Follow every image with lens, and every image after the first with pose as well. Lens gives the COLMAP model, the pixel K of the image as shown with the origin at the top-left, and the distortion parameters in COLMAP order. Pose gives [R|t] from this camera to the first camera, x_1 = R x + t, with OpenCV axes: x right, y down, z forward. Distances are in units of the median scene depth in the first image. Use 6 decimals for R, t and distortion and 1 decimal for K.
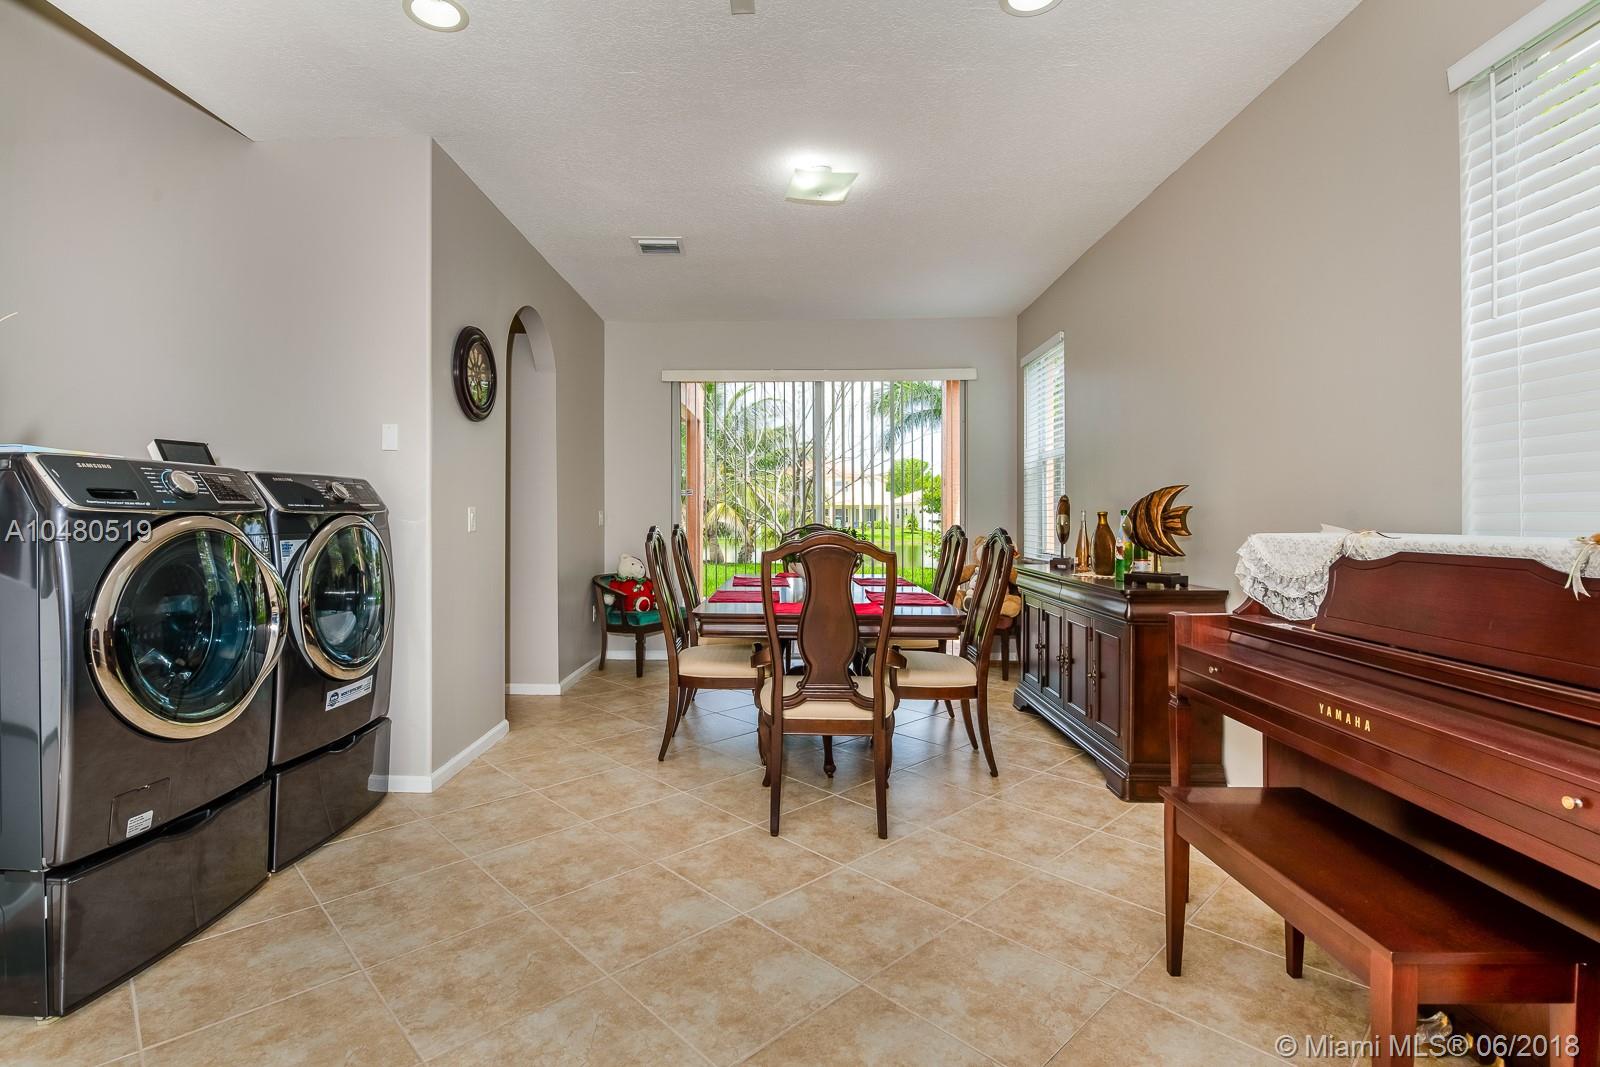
lens RADIAL K [[747.9, 0, 801.2], [0, 747.9, 521.0], [0, 0, 1]] dist [-0.000669, -0.000379]
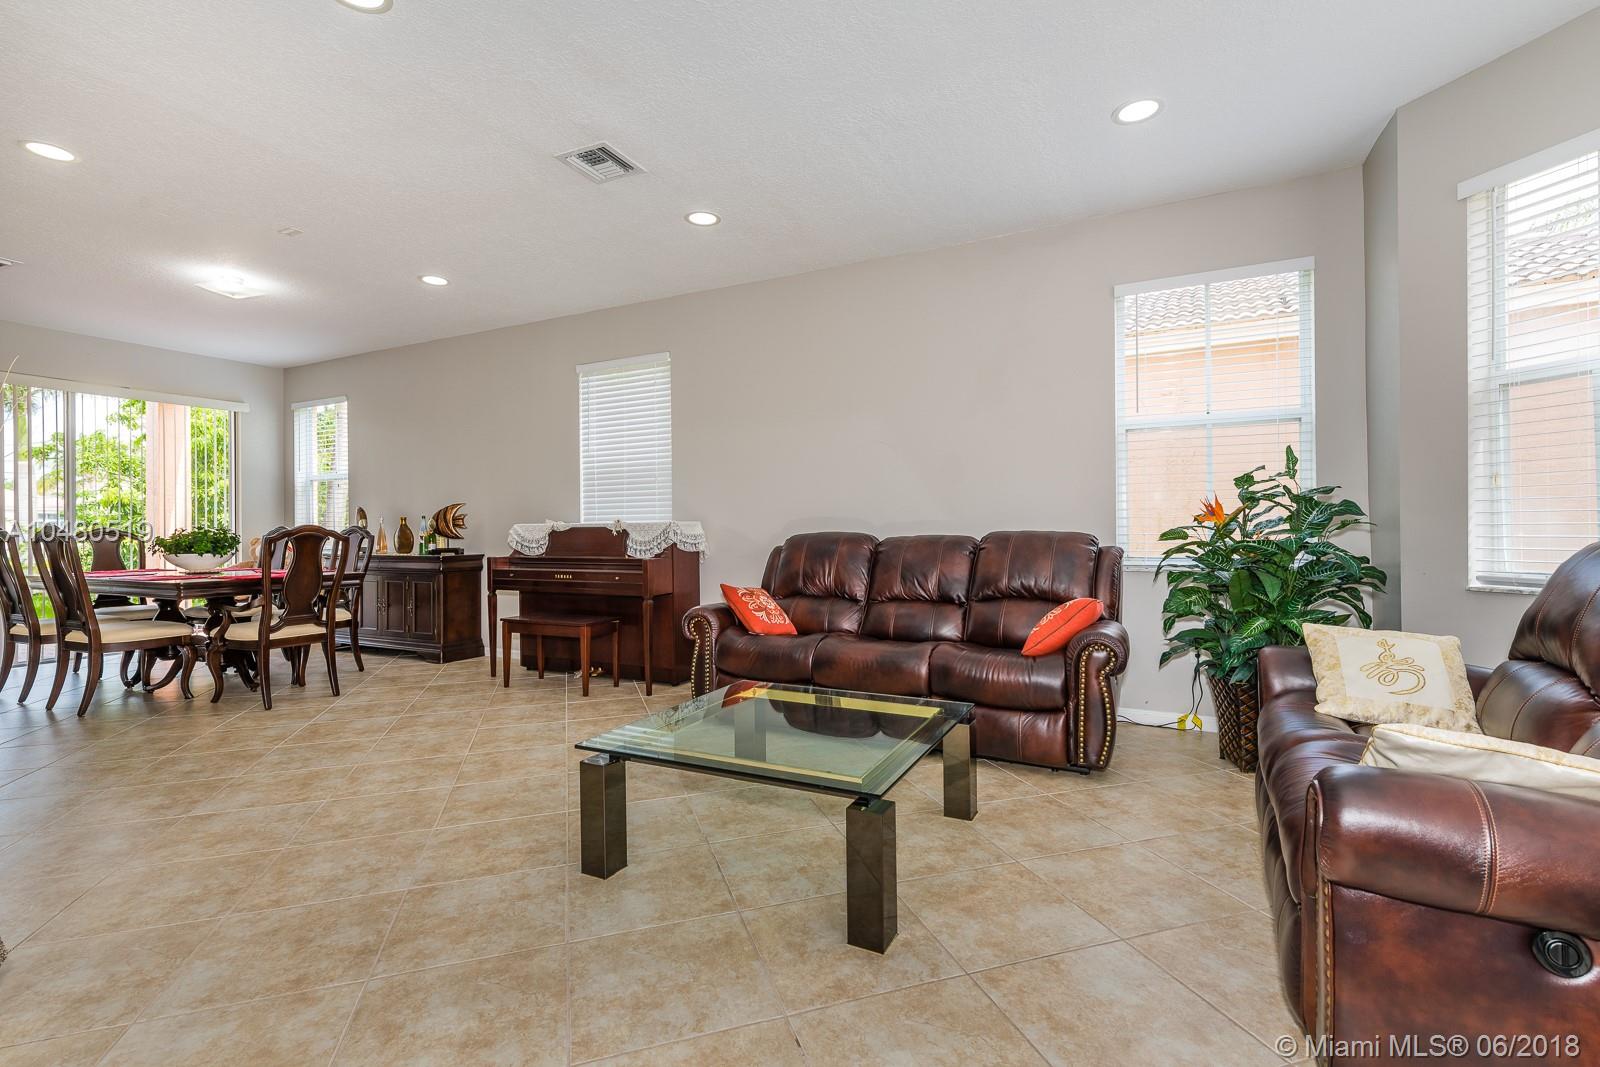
lens RADIAL K [[747.9, 0, 801.2], [0, 747.9, 521.0], [0, 0, 1]] dist [-0.000669, -0.000379]
pose [[0.433449, 0.006570, 0.901154, -0.907277], [0.012842, 0.999827, -0.013466, 0.038851], [-0.901087, 0.017410, 0.433289, -0.694232]]
